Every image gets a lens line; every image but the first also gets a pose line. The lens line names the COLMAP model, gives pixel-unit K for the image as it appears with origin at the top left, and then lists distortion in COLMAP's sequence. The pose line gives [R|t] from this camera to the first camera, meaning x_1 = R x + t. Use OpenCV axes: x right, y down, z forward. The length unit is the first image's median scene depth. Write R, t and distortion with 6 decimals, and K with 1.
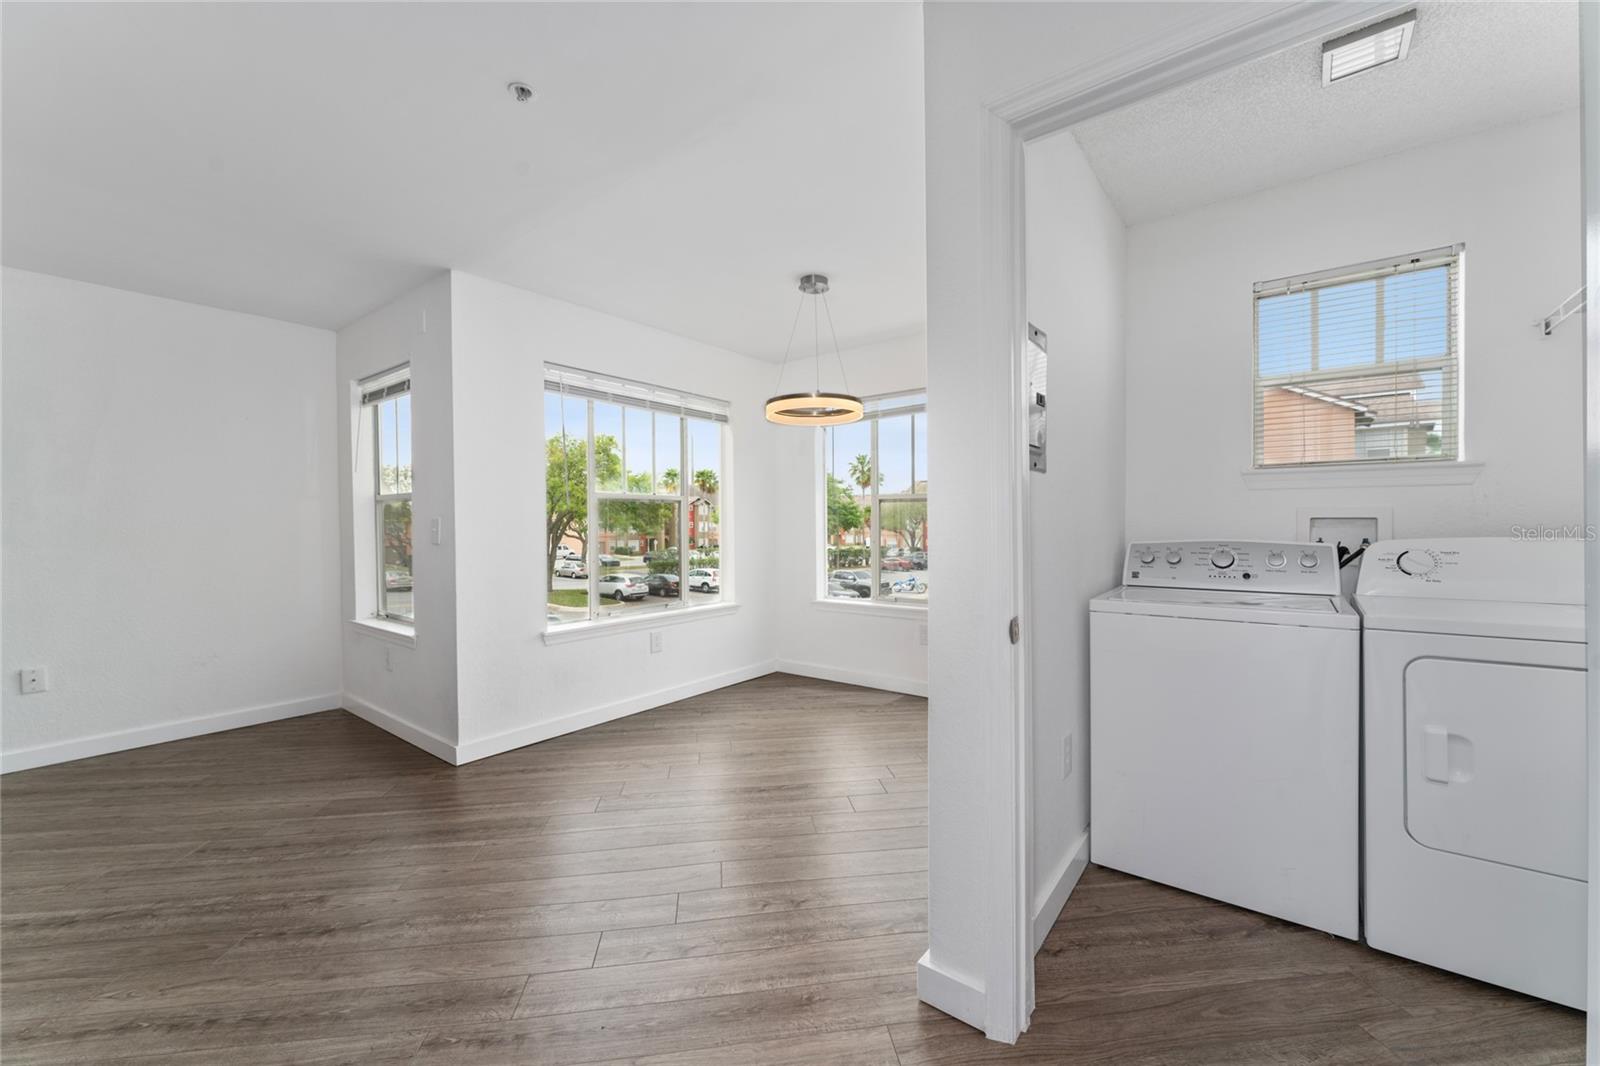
lens RADIAL K [[628.5, 0, 800.0], [0, 628.5, 533.0], [0, 0, 1]] dist [0.000082, -0.000183]
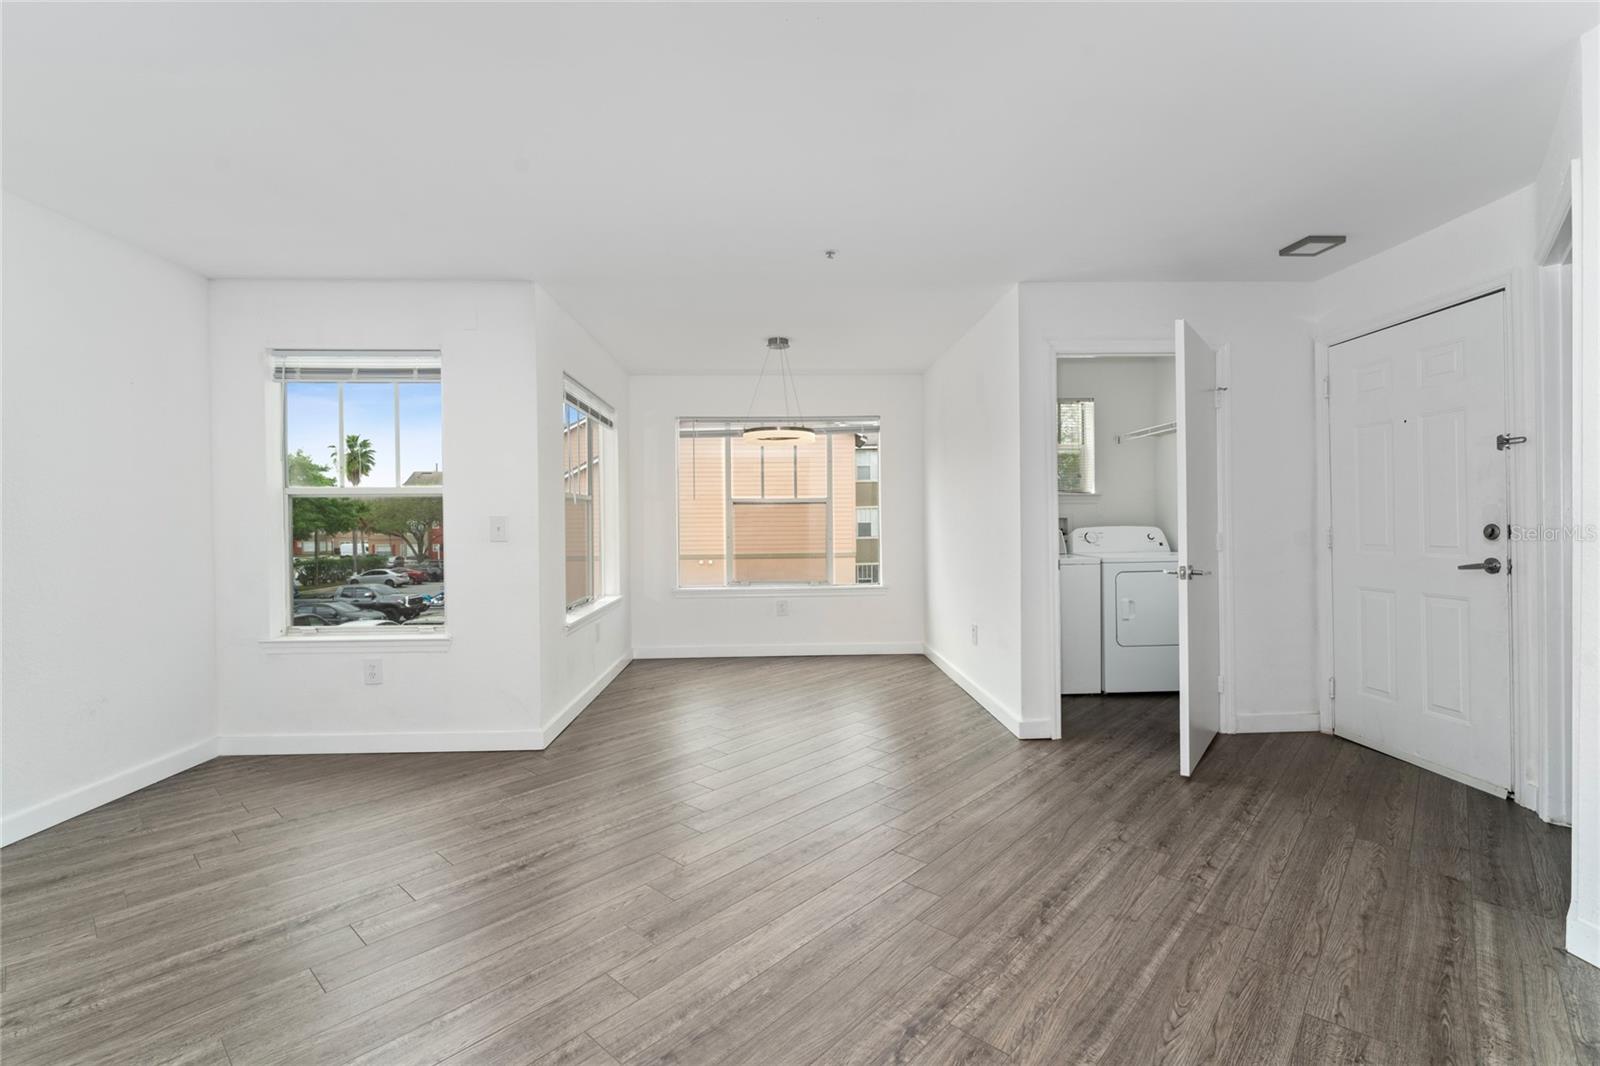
lens RADIAL K [[704.7, 0, 800.0], [0, 704.7, 533.0], [0, 0, 1]] dist [-0.002142, -0.000375]
pose [[0.768569, -0.010309, 0.639684, -0.799132], [0.012237, 0.999924, 0.001412, 0.006016], [-0.639650, 0.006743, 0.768637, -0.162577]]
